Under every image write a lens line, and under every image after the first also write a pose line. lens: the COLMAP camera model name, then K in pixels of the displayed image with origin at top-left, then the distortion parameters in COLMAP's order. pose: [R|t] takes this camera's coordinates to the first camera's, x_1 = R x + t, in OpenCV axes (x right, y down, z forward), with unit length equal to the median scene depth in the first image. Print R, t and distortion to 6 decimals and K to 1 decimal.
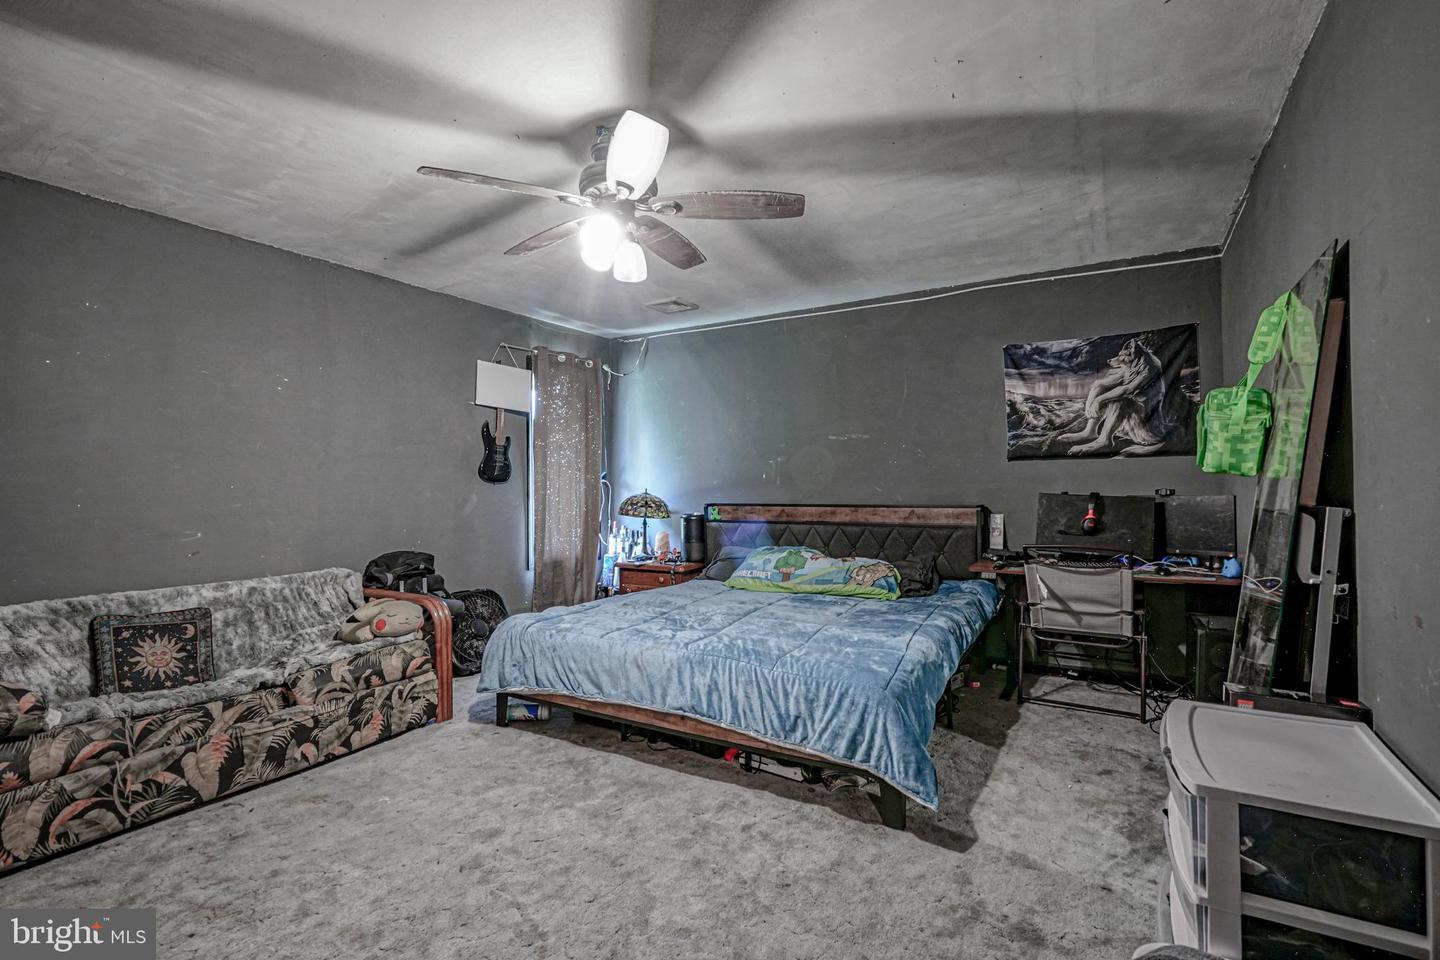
lens RADIAL K [[683.6, 0, 720.0], [0, 683.6, 480.0], [0, 0, 1]] dist [-0.010408, 0.000112]
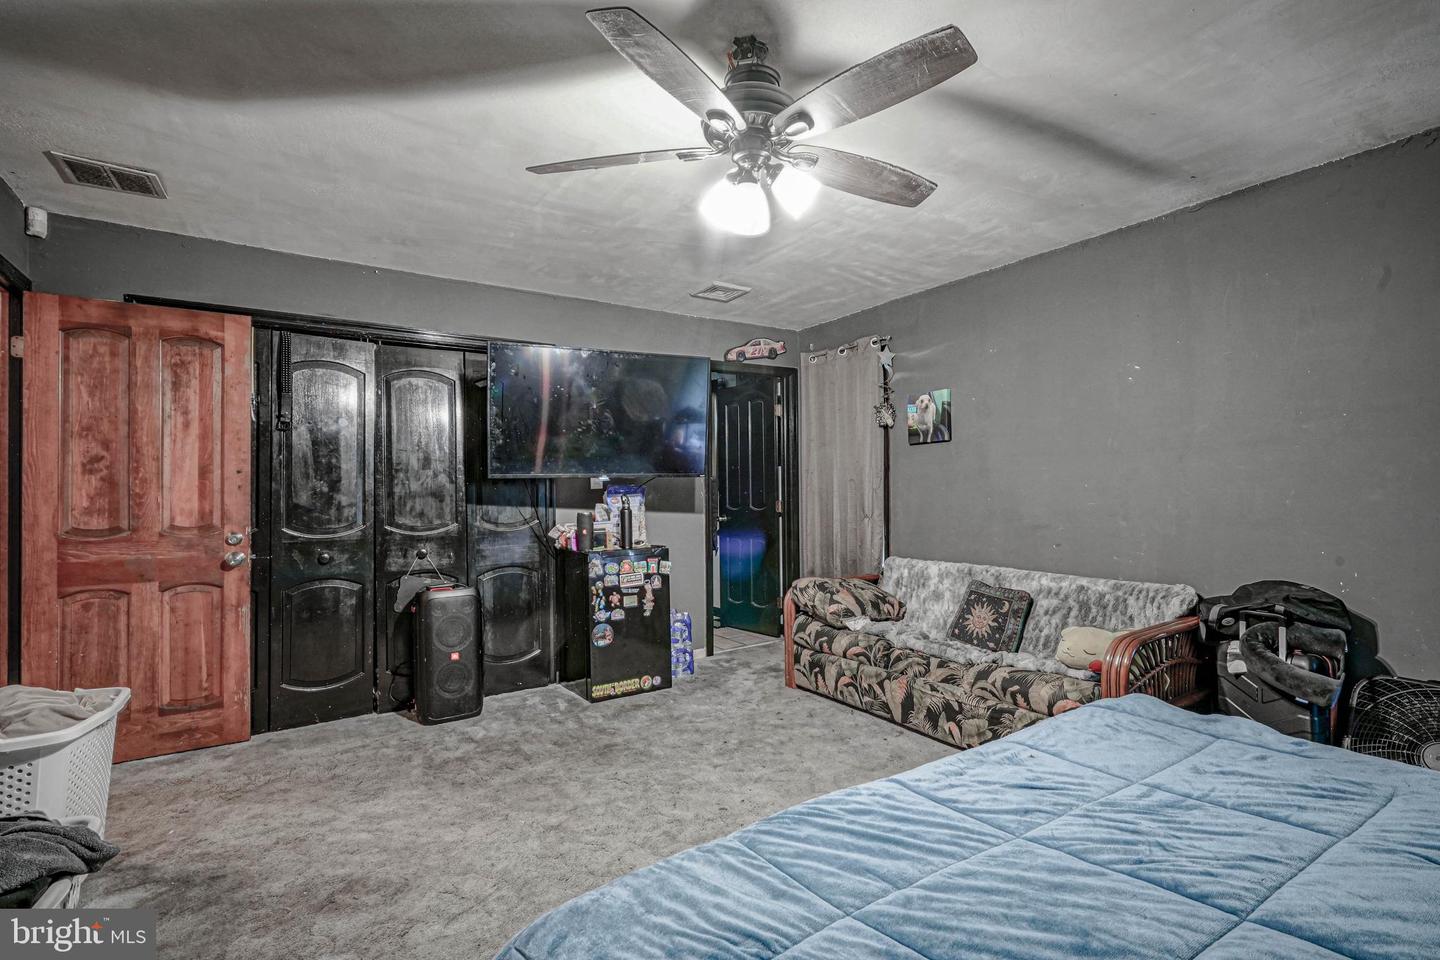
lens RADIAL K [[683.6, 0, 720.0], [0, 683.6, 480.0], [0, 0, 1]] dist [-0.010408, 0.000112]
pose [[-0.445573, 0.004740, -0.895233, 0.539233], [0.019472, 0.999801, -0.004398, -0.004536], [0.895034, -0.019391, -0.445577, 1.163930]]
